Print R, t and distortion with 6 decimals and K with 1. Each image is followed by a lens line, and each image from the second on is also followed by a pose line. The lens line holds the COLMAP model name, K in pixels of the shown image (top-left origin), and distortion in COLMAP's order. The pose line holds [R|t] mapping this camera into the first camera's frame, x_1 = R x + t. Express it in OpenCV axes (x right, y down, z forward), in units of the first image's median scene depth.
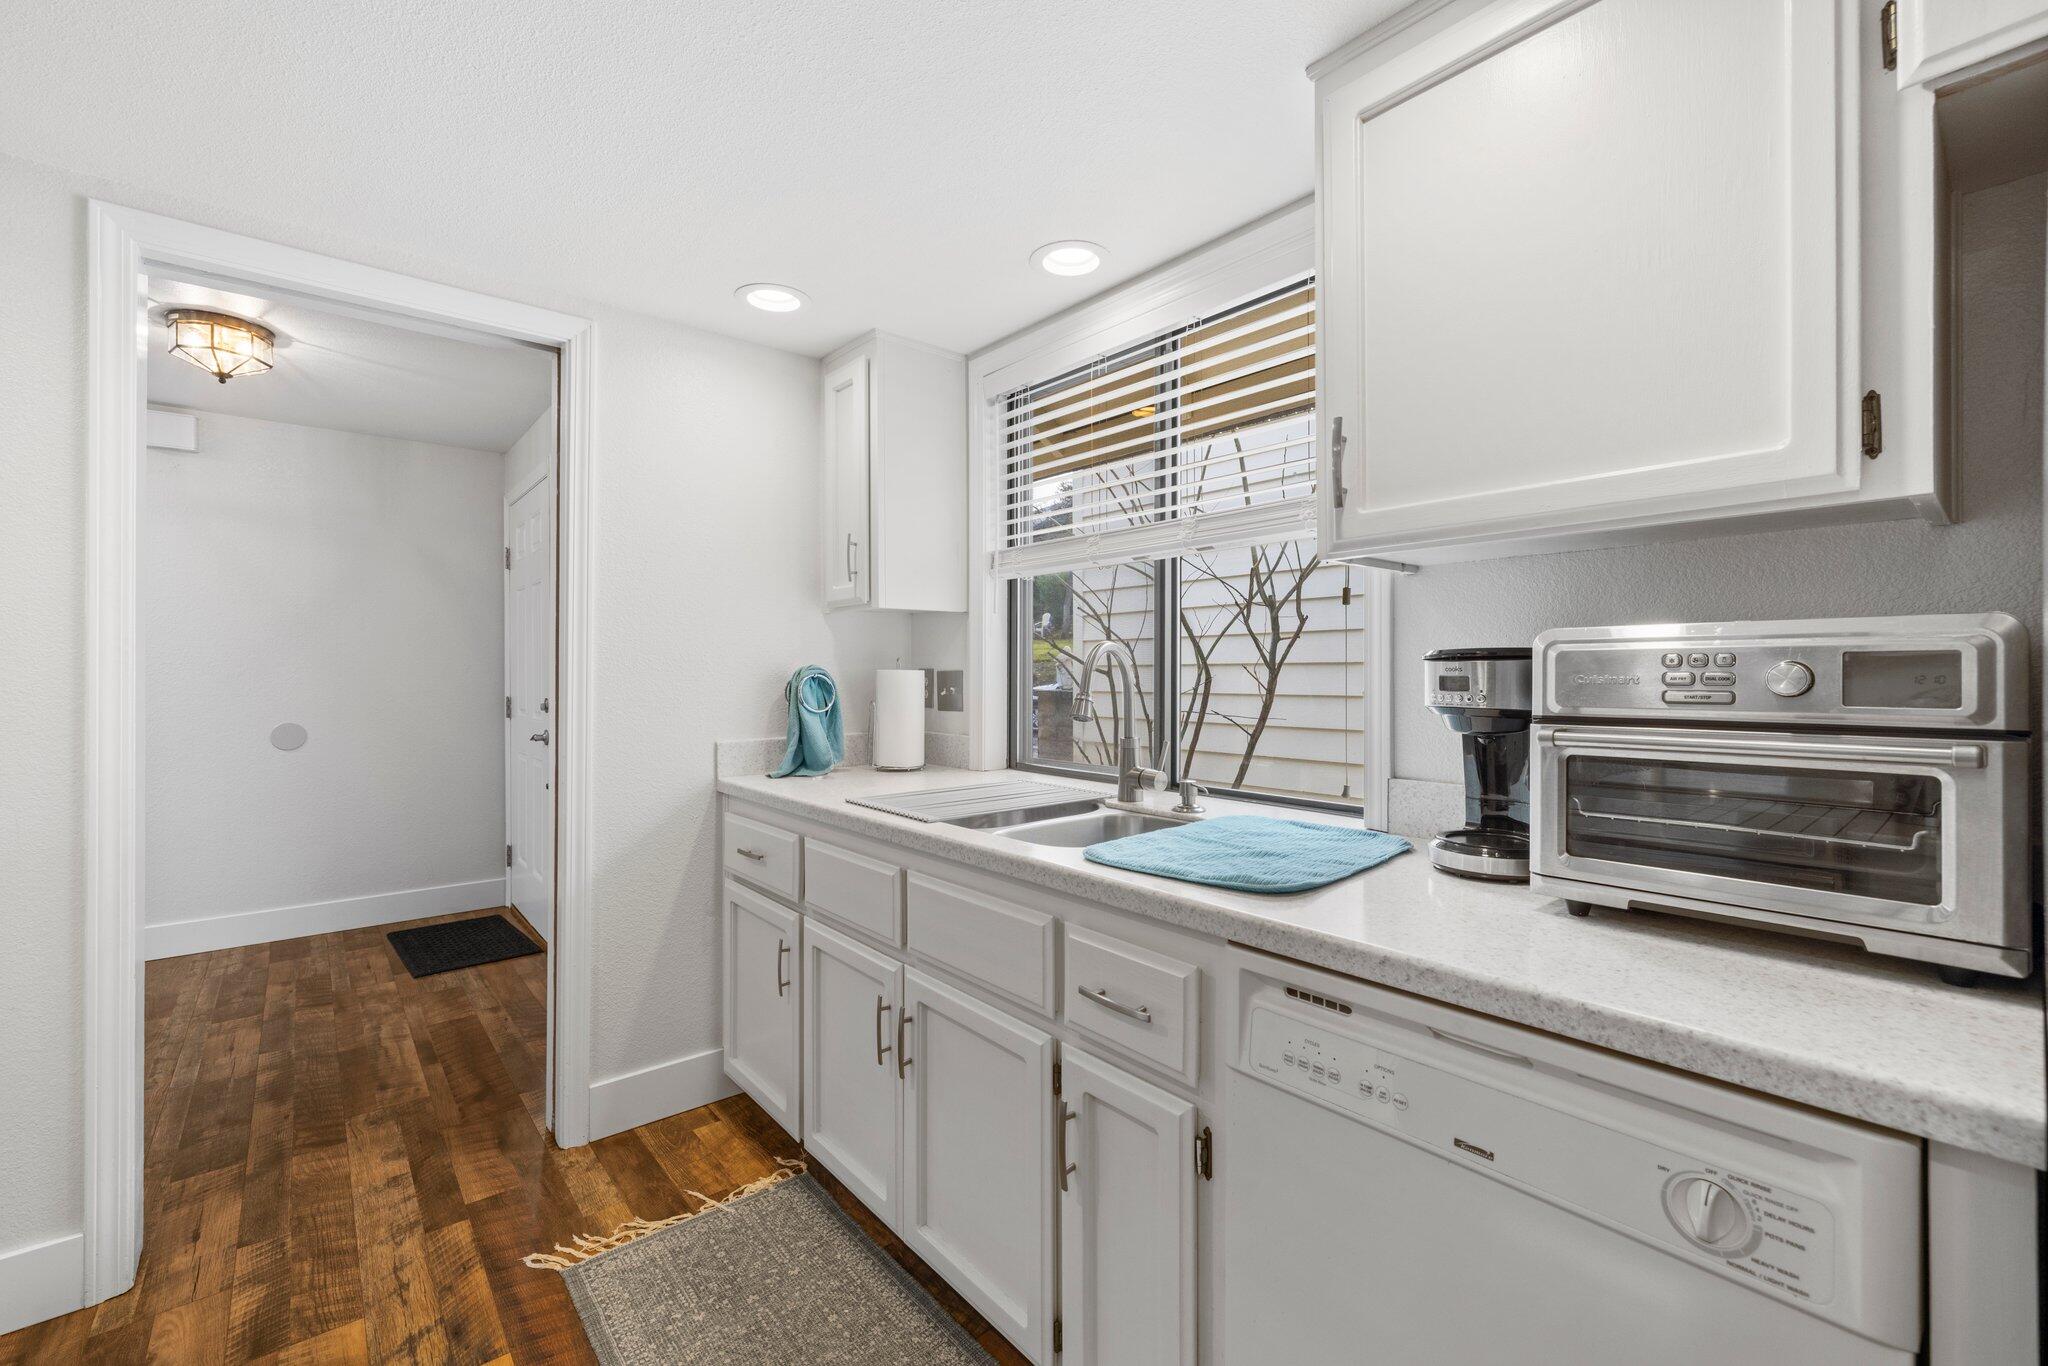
lens RADIAL K [[854.3, 0, 1020.9], [0, 854.3, 670.4], [0, 0, 1]] dist [0.001472, -0.000957]
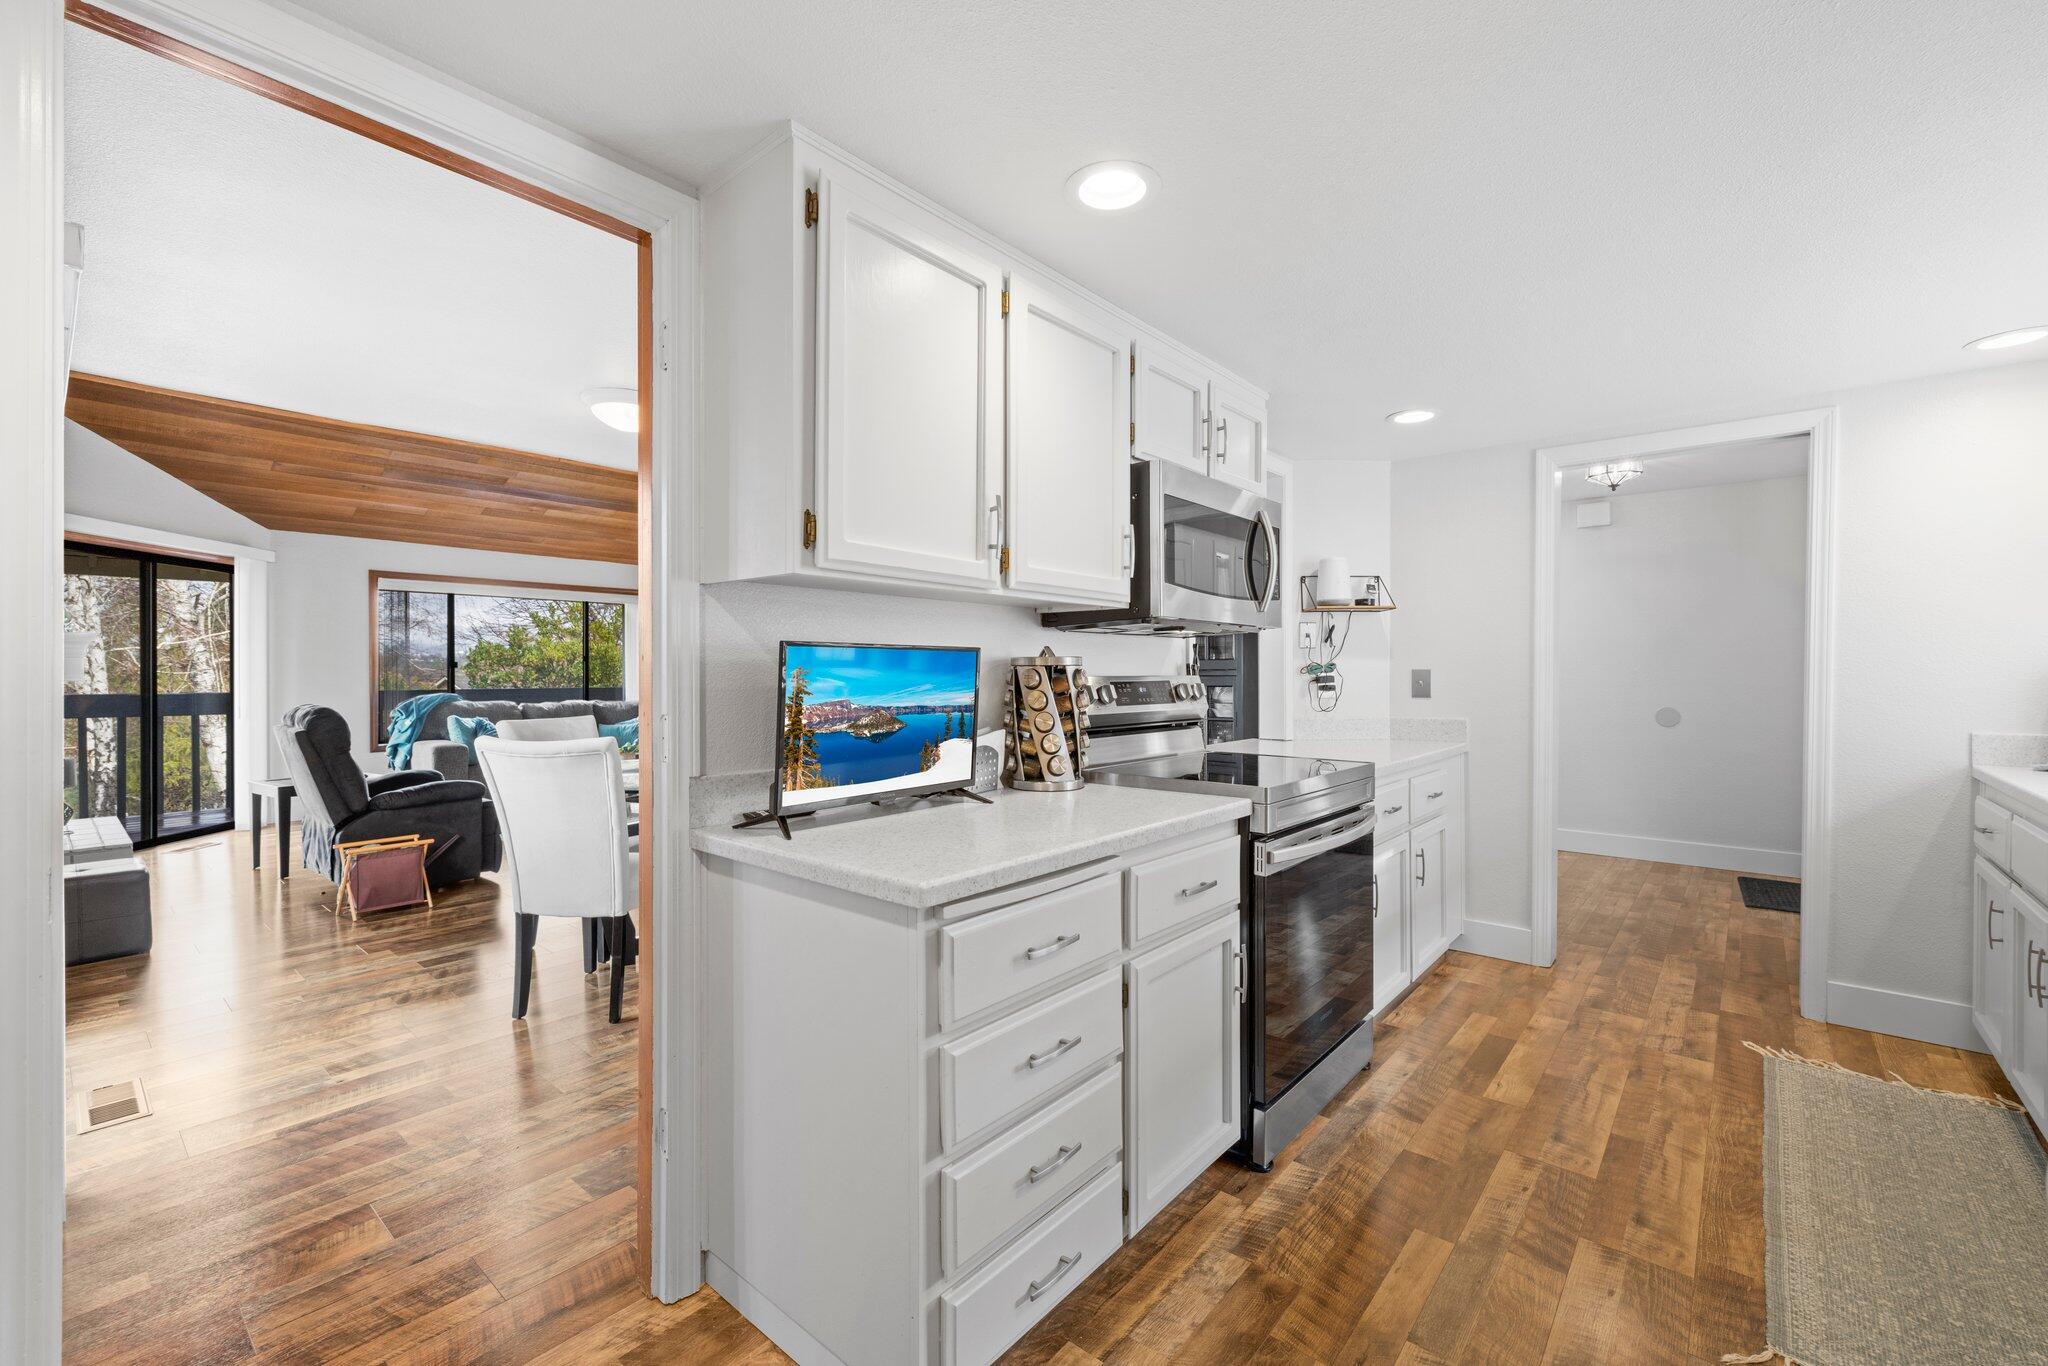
lens RADIAL K [[854.3, 0, 1016.3], [0, 854.3, 679.9], [0, 0, 1]] dist [0.001472, -0.000957]
pose [[0.158367, 0.012571, -0.987300, 0.648940], [0.002240, 0.999912, 0.013091, -0.005315], [0.987378, -0.004285, 0.158324, -0.494041]]
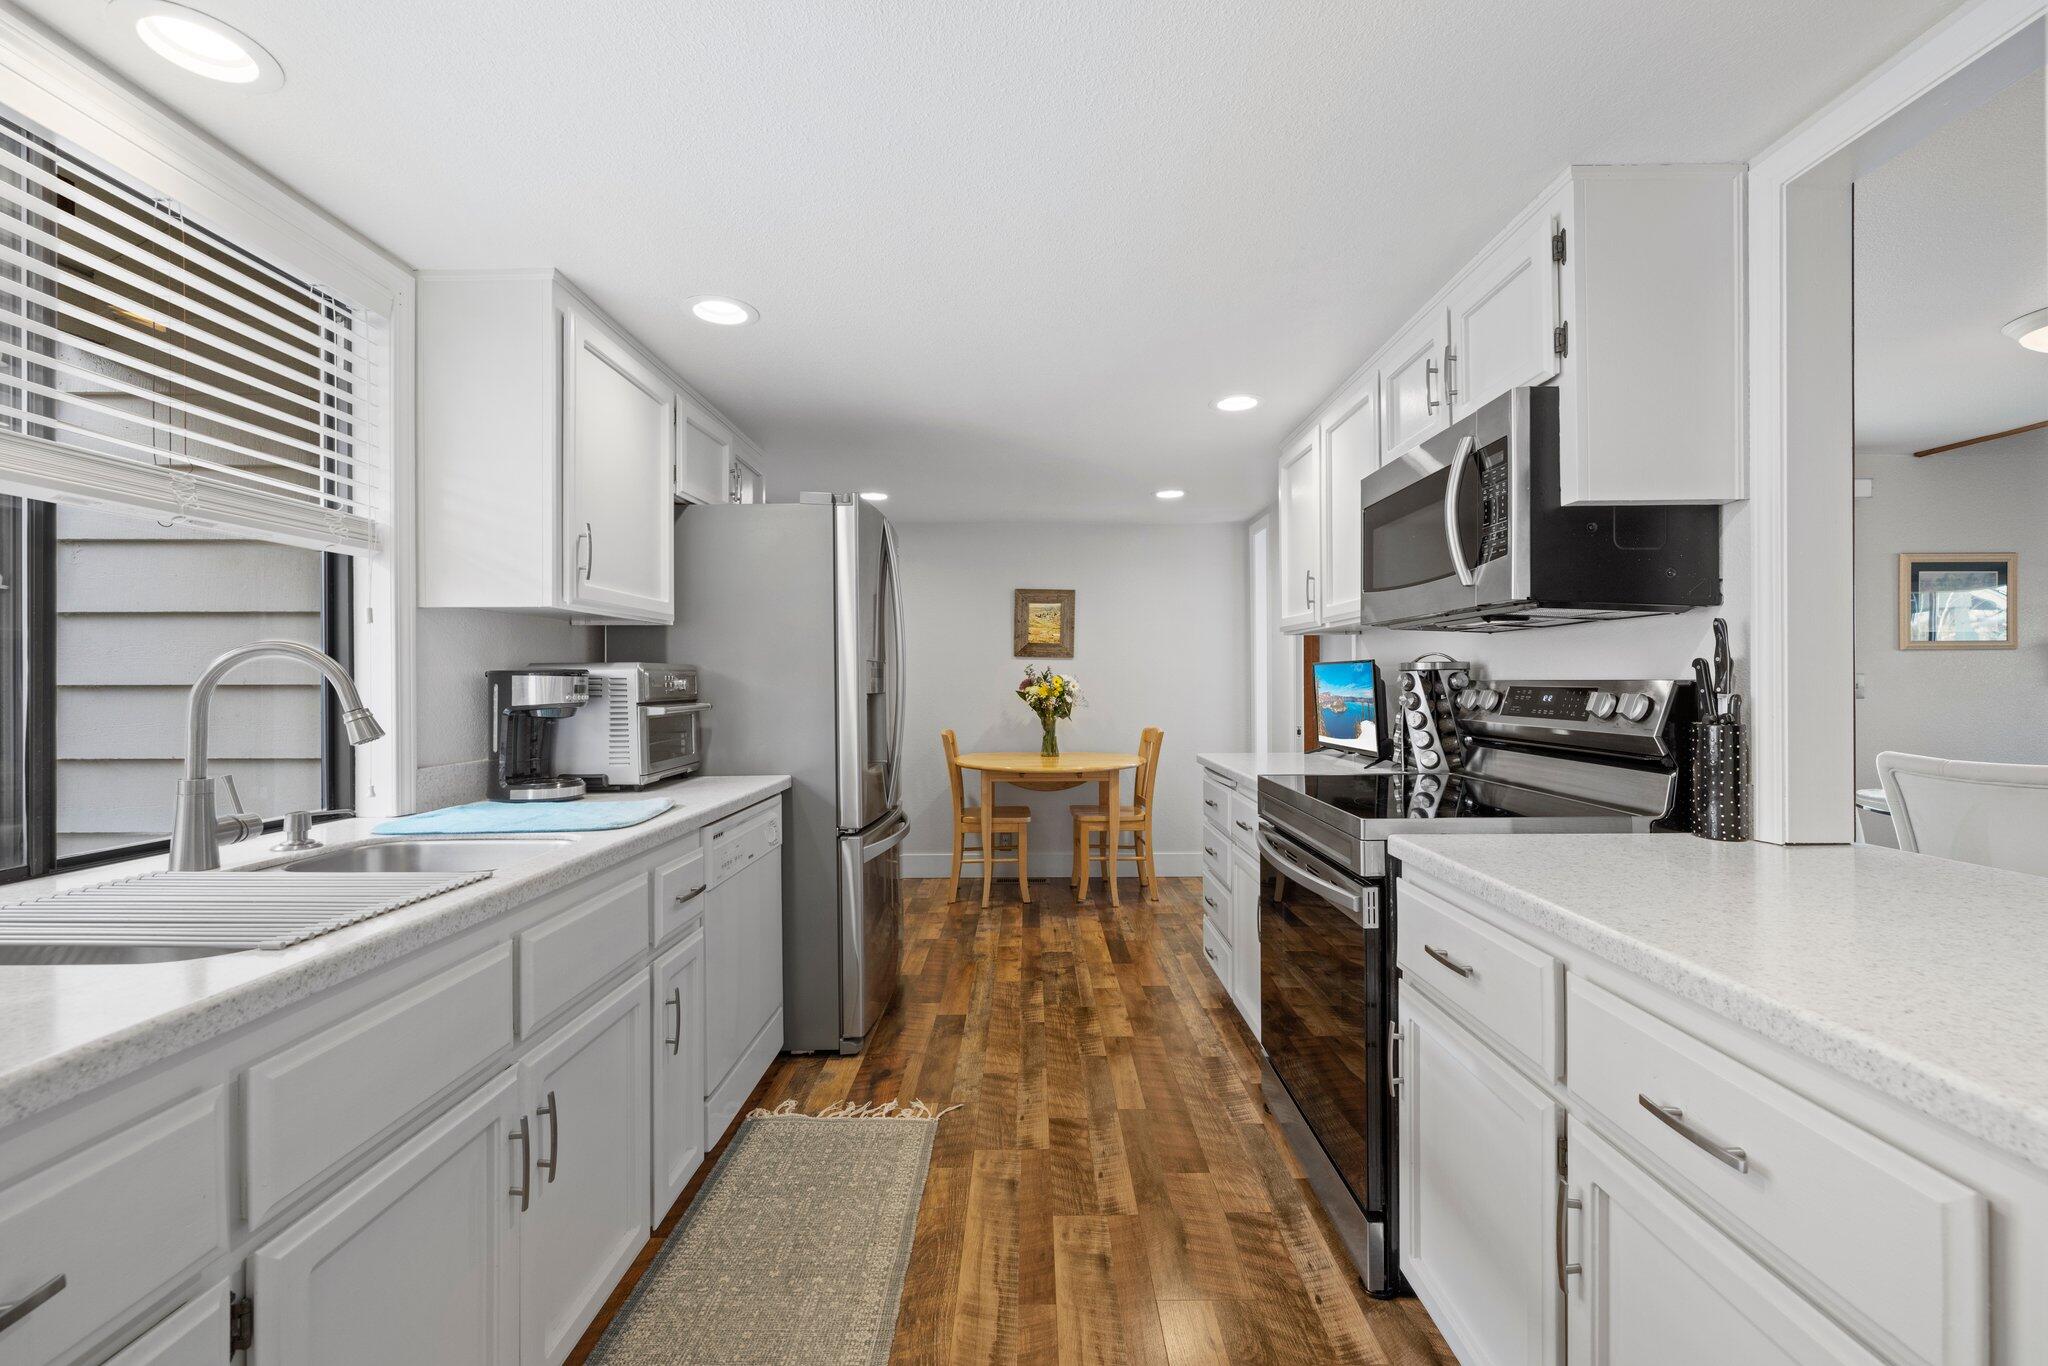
lens RADIAL K [[854.3, 0, 1024.9], [0, 854.3, 682.0], [0, 0, 1]] dist [0.001472, -0.000957]
pose [[-0.758311, 0.009744, 0.651820, -1.271722], [0.008042, 0.999952, -0.005593, 0.013807], [-0.651843, 0.001000, -0.758353, 1.545091]]
